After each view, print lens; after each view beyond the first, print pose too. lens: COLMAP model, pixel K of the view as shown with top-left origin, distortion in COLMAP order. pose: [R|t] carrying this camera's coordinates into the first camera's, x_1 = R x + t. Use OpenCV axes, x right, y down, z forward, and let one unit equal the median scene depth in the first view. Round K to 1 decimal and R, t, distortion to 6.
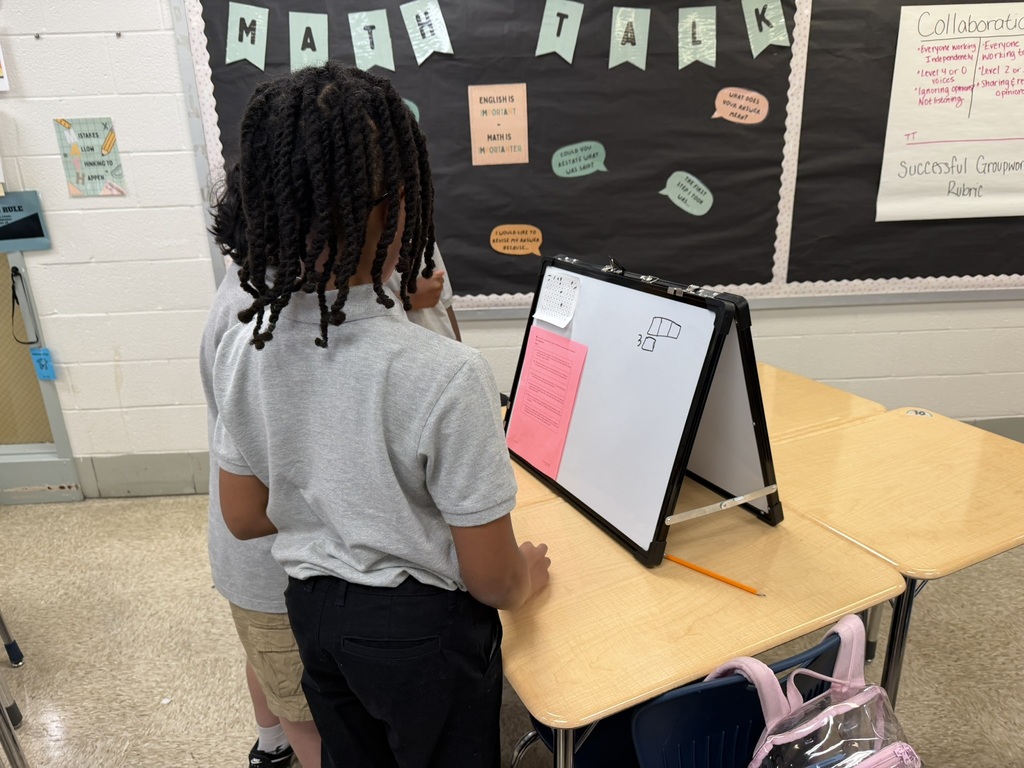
lens RADIAL K [[772.1, 0, 514.5], [0, 772.1, 393.2], [0, 0, 1]] dist [0.004128, -0.013032]
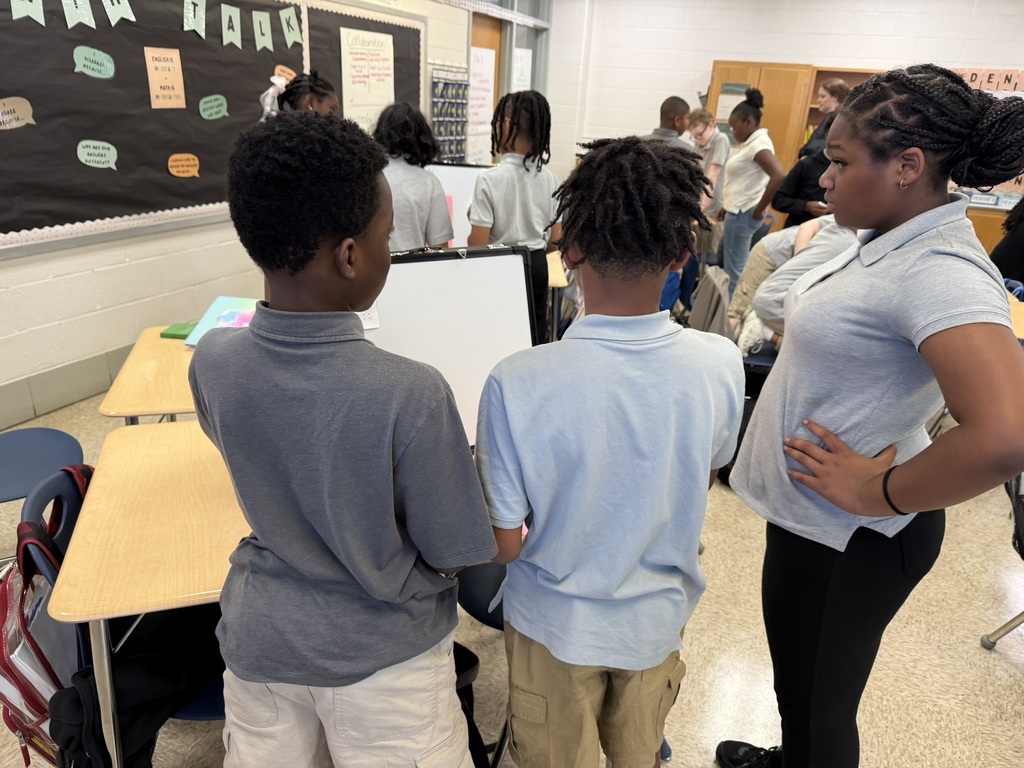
lens RADIAL K [[724.8, 0, 512.5], [0, 724.8, 382.7], [0, 0, 1]] dist [0.040509, -0.041509]
pose [[0.423973, -0.288084, 0.858635, -1.010701], [0.240486, 0.949837, 0.199938, 0.048589], [-0.873163, 0.121722, 0.471986, -0.071953]]
